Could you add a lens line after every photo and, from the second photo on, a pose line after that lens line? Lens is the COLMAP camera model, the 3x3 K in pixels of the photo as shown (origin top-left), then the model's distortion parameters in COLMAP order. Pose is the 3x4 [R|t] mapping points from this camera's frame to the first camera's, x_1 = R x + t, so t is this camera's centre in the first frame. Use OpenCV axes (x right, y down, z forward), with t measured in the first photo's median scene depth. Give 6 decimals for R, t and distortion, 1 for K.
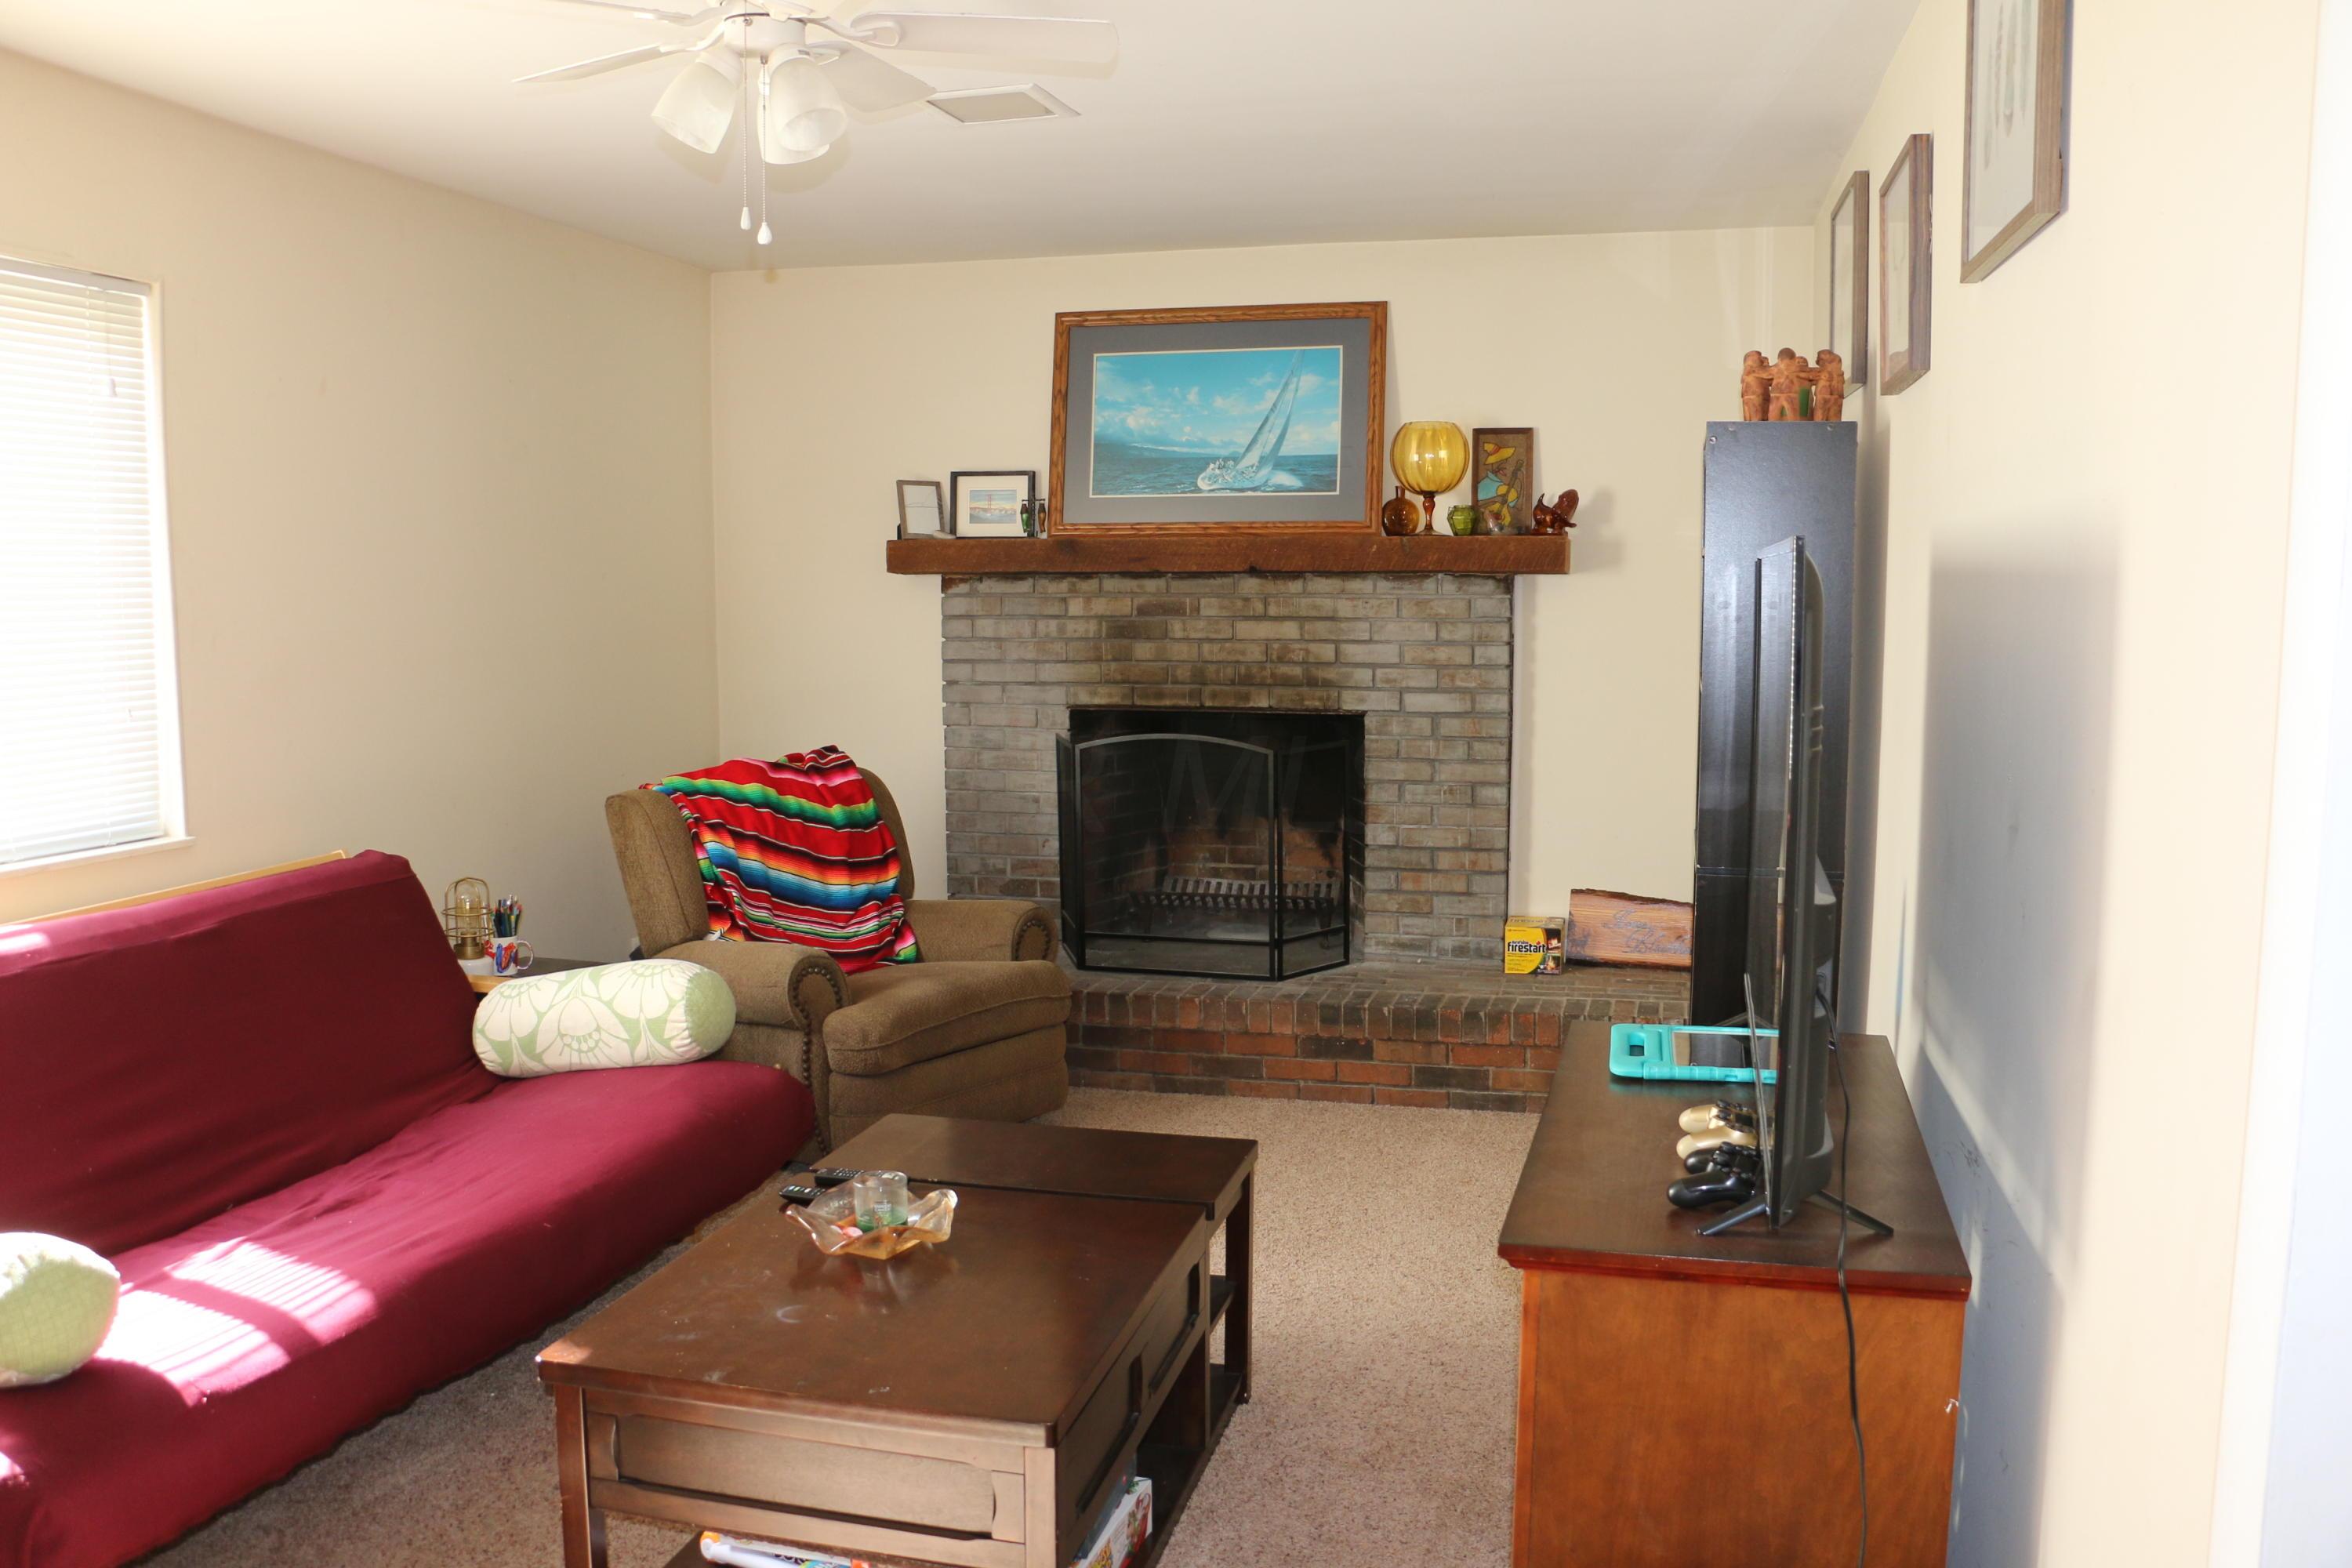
lens RADIAL K [[1920.4, 0, 1179.2], [0, 1920.4, 792.7], [0, 0, 1]] dist [-0.128476, 0.050429]
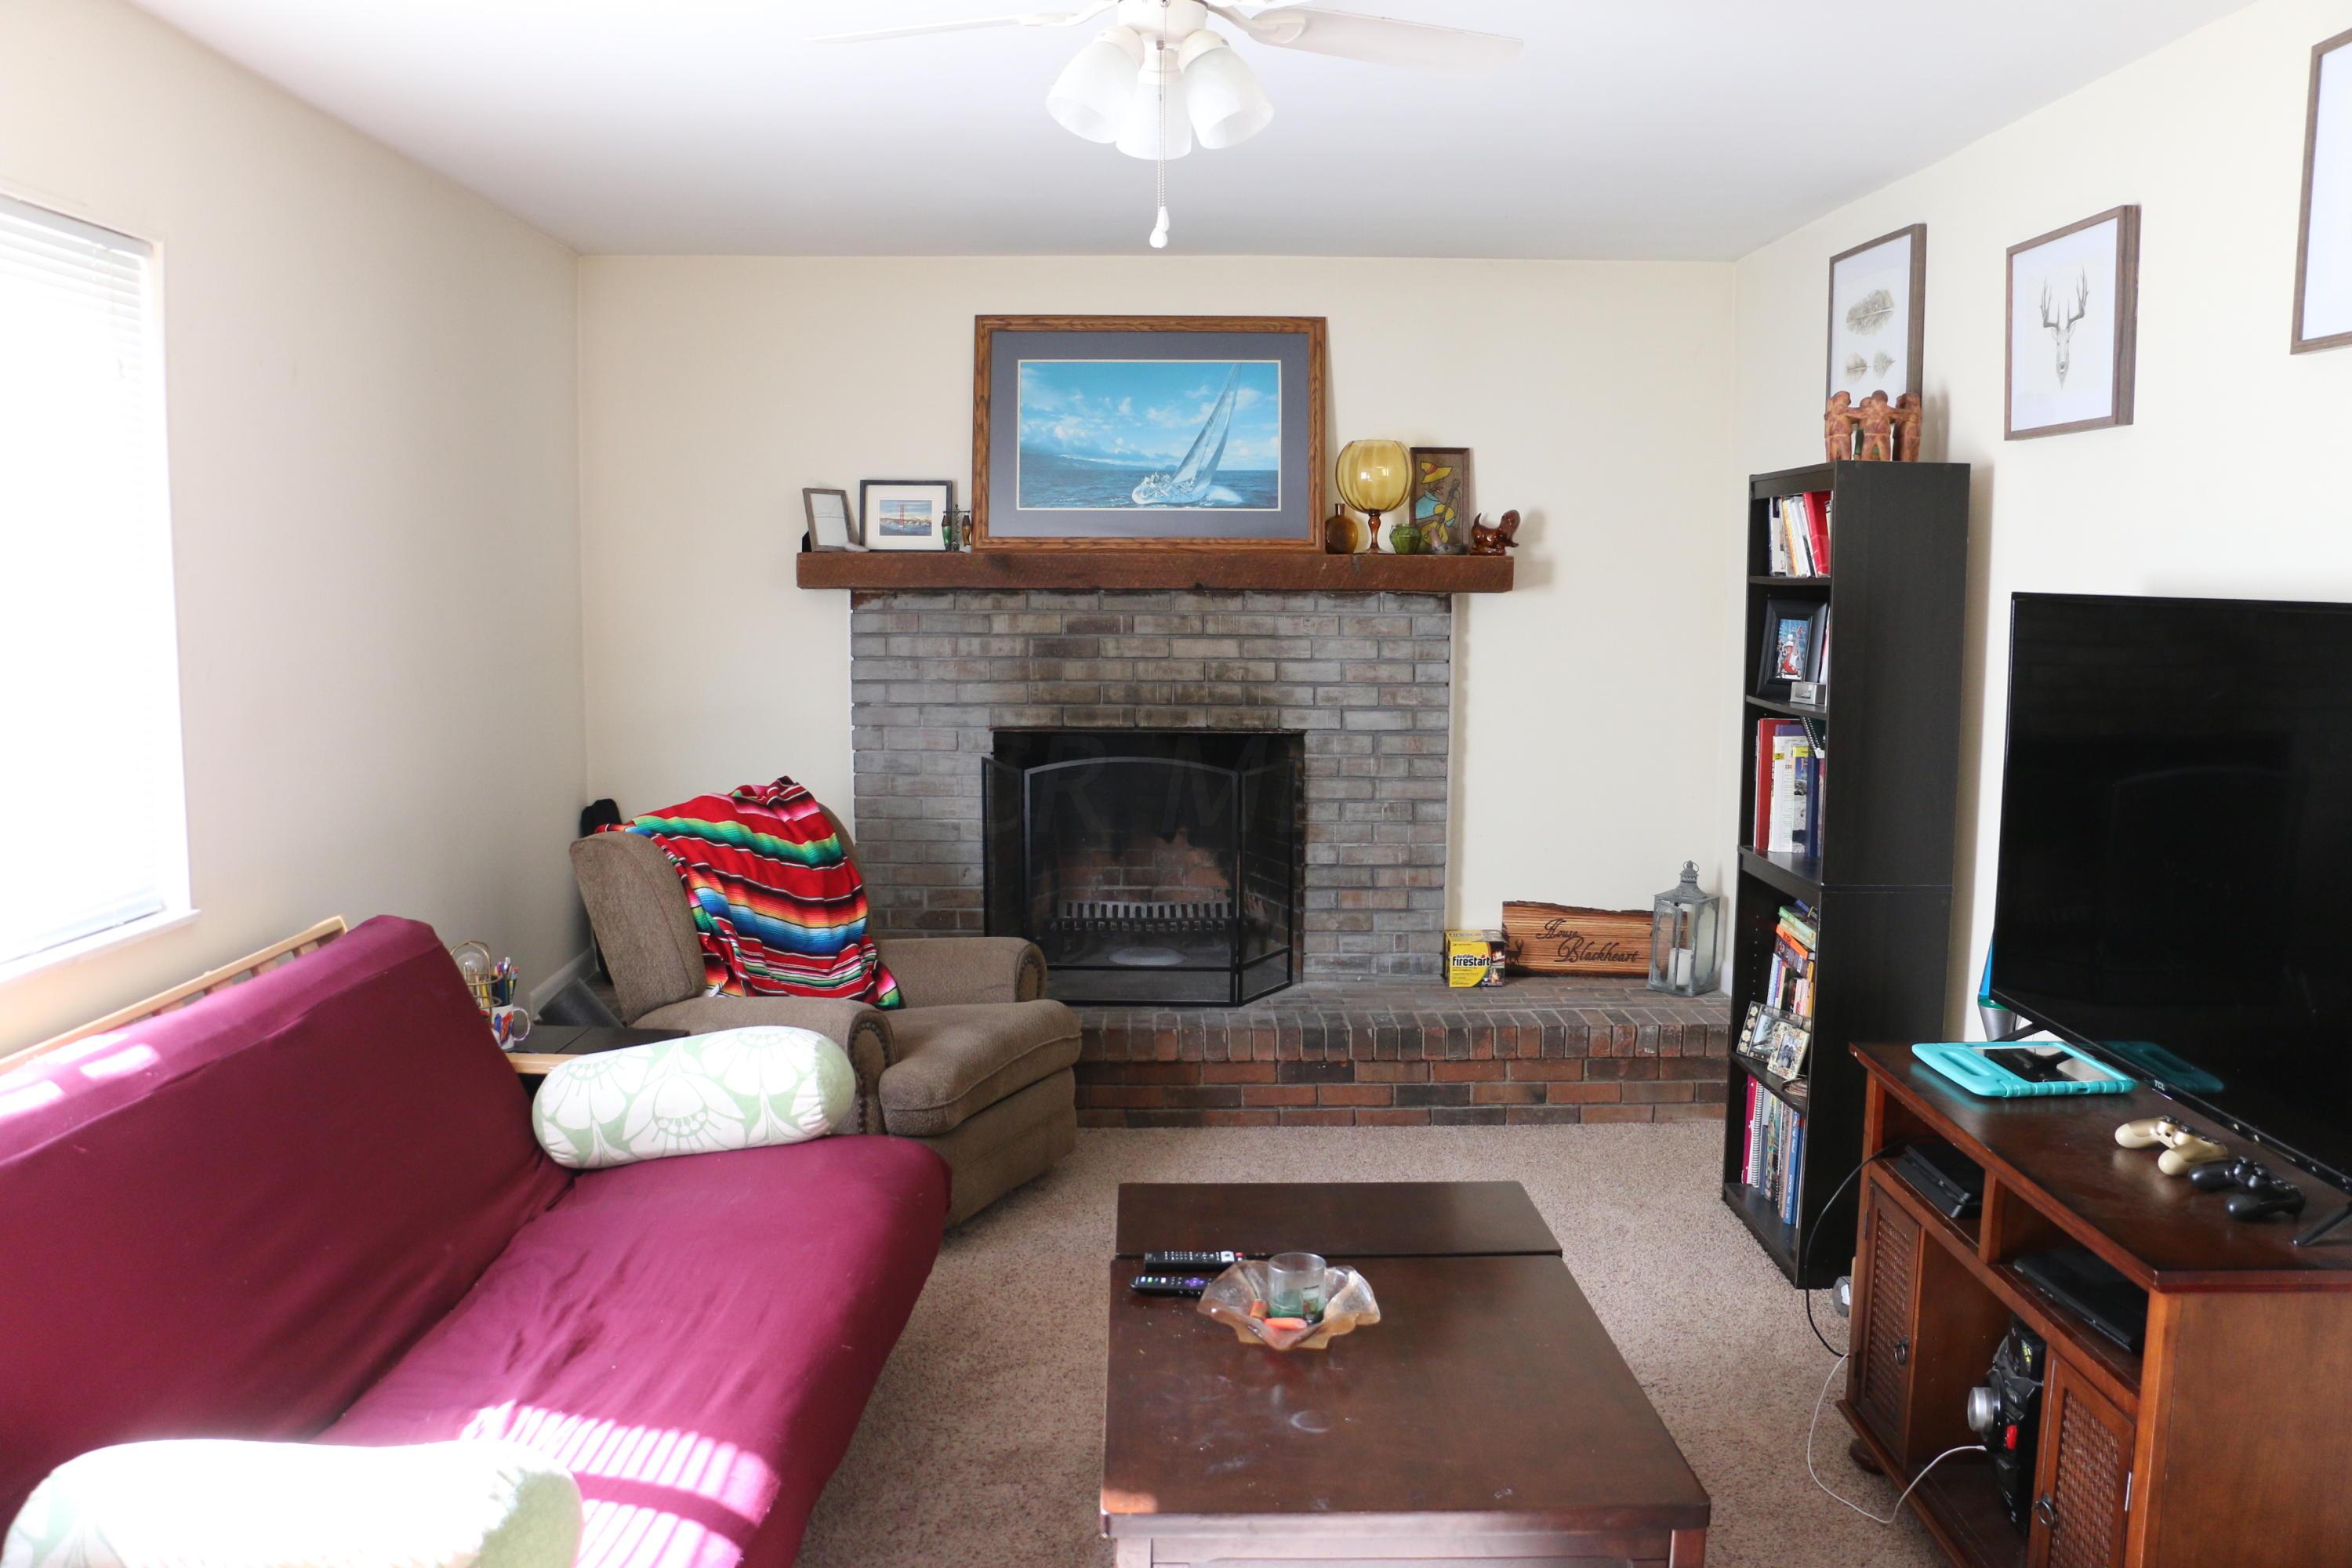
lens RADIAL K [[1920.4, 0, 1165.8], [0, 1920.4, 784.0], [0, 0, 1]] dist [-0.128476, 0.050429]
pose [[0.966568, -0.021497, 0.255509, -0.232742], [0.022202, 0.999753, 0.000125, -0.016627], [-0.255449, 0.005552, 0.966807, 0.060140]]
